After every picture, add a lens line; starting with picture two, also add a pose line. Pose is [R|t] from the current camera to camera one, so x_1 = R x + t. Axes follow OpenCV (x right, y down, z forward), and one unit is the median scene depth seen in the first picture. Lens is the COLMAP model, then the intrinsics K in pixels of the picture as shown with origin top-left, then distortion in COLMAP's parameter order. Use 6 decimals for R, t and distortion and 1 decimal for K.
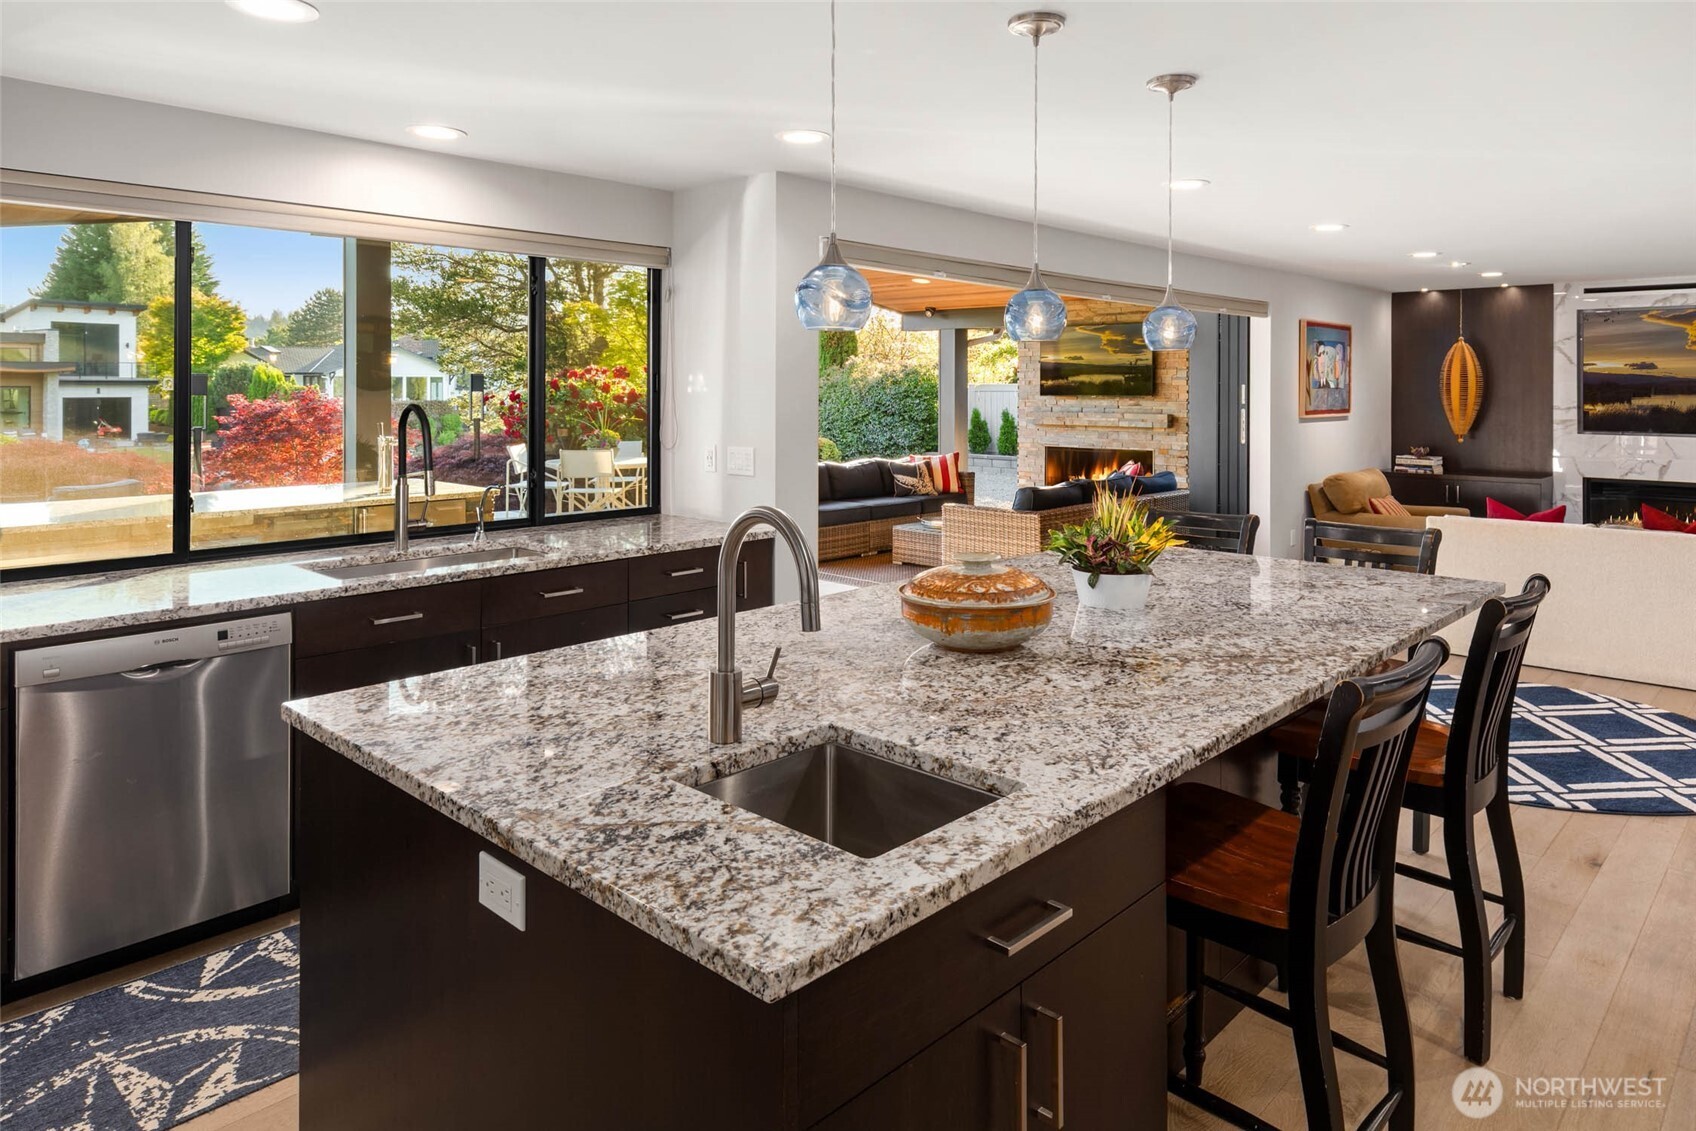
lens RADIAL K [[1056.4, 0, 846.5], [0, 1056.4, 395.7], [0, 0, 1]] dist [0.001302, 0.001353]
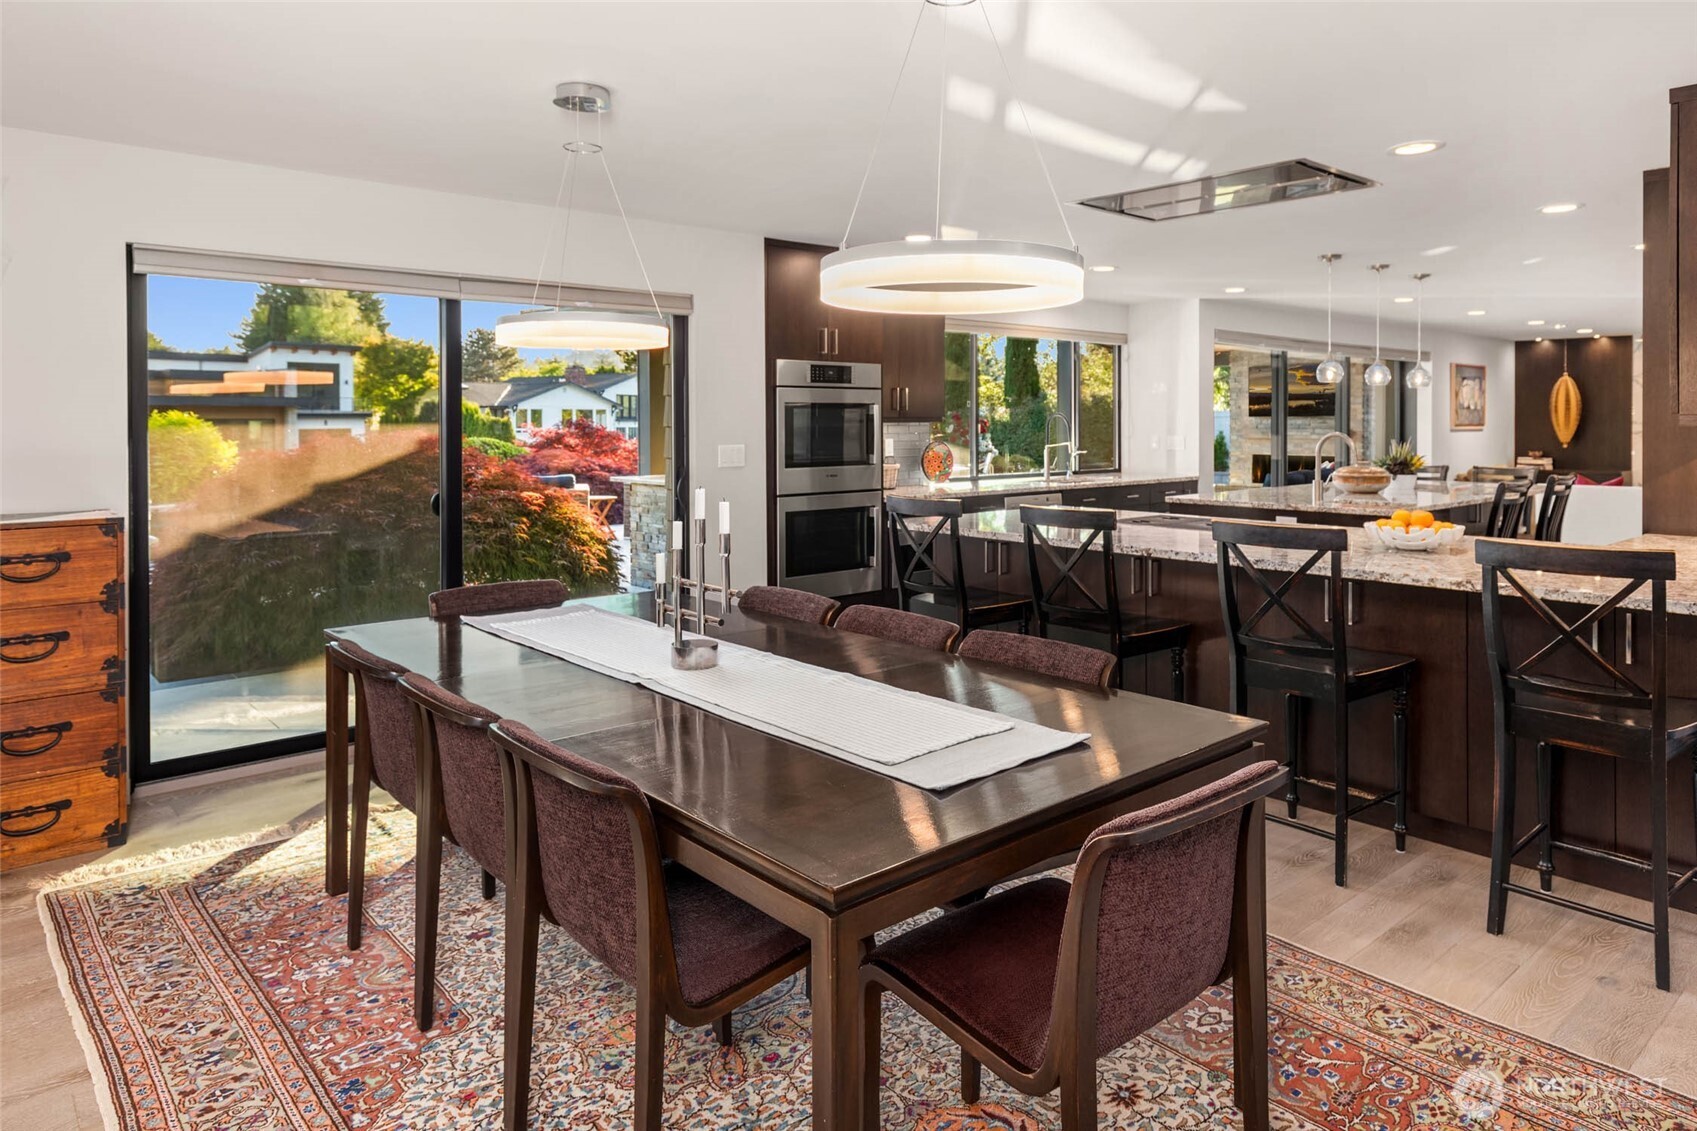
lens RADIAL K [[1078.6, 0, 849.3], [0, 1078.6, 433.1], [0, 0, 1]] dist [-0.007839, -0.000004]
pose [[0.997000, -0.002682, -0.077352, -0.260238], [0.003027, 0.999986, 0.004350, 0.015484], [0.077339, -0.004571, 0.996994, -0.503231]]
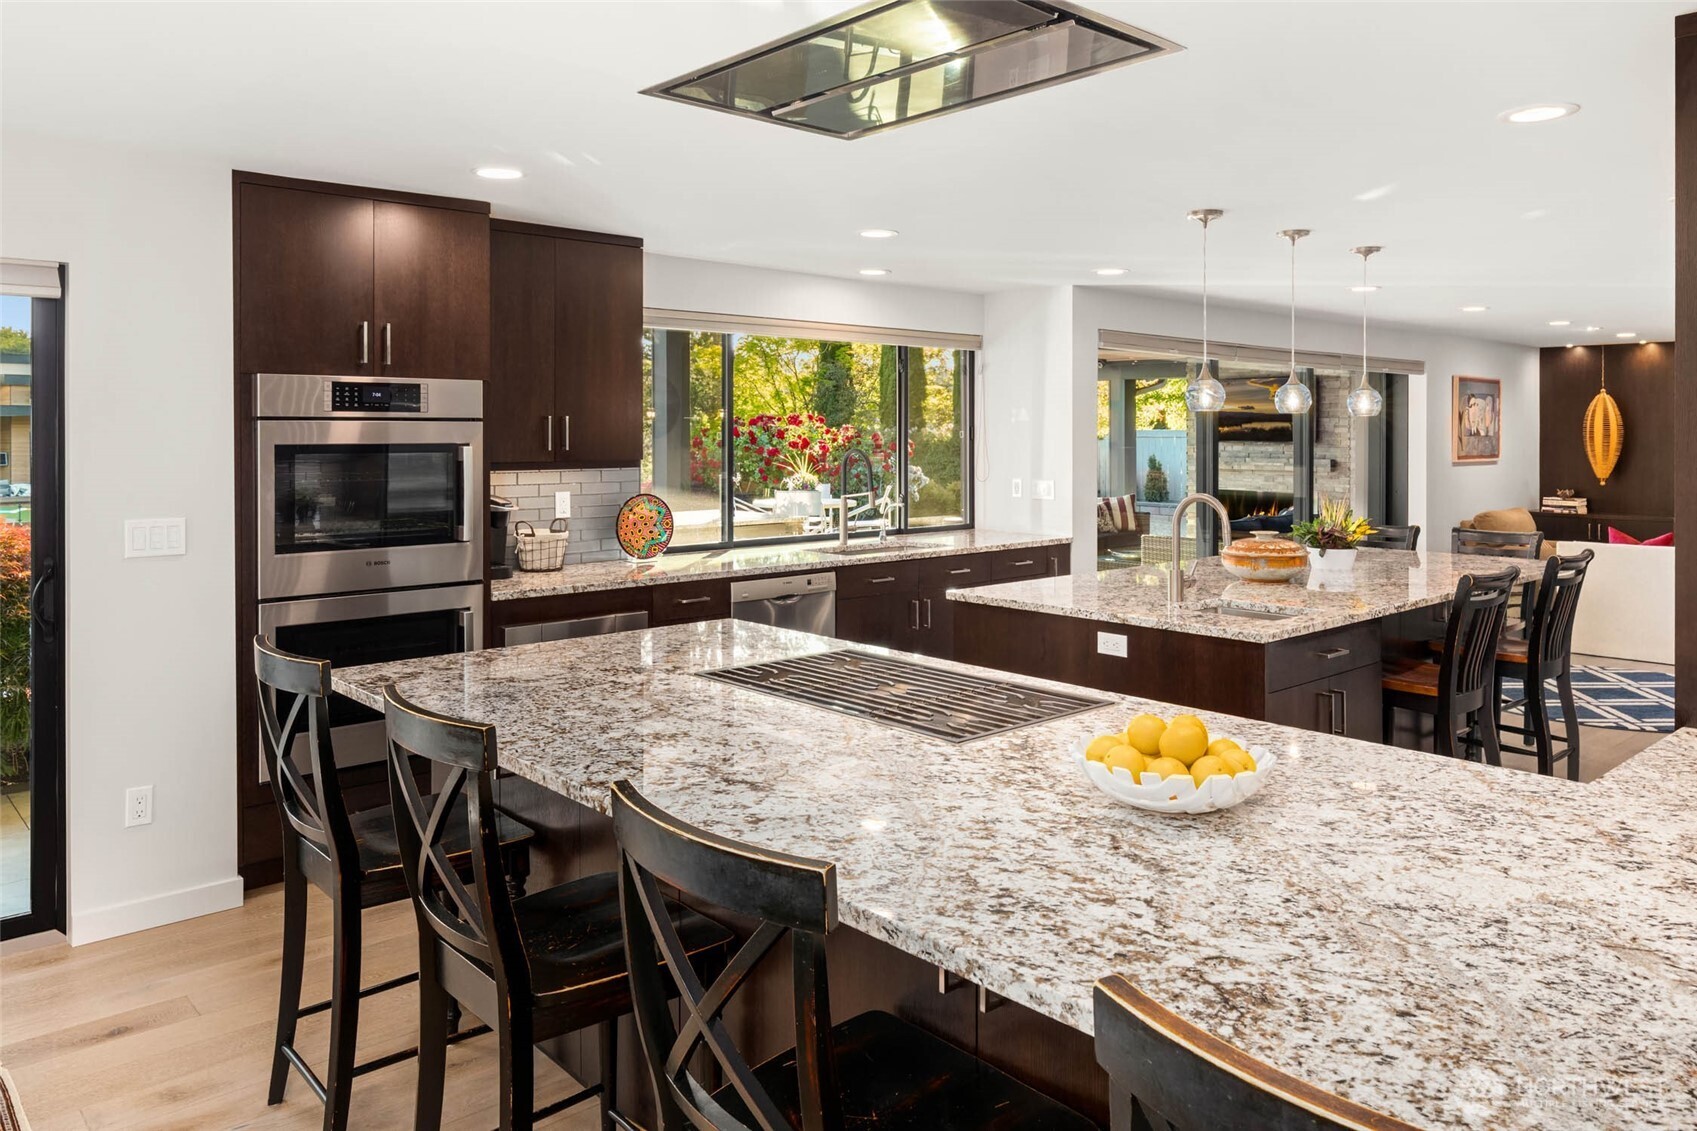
lens RADIAL K [[1205.3, 0, 855.3], [0, 1205.3, 440.0], [0, 0, 1]] dist [-0.010428, -0.003367]
pose [[0.998190, 0.000032, -0.060142, -0.116812], [-0.000101, 0.999999, -0.001147, -0.001134], [0.060142, 0.001151, 0.998189, -0.285498]]
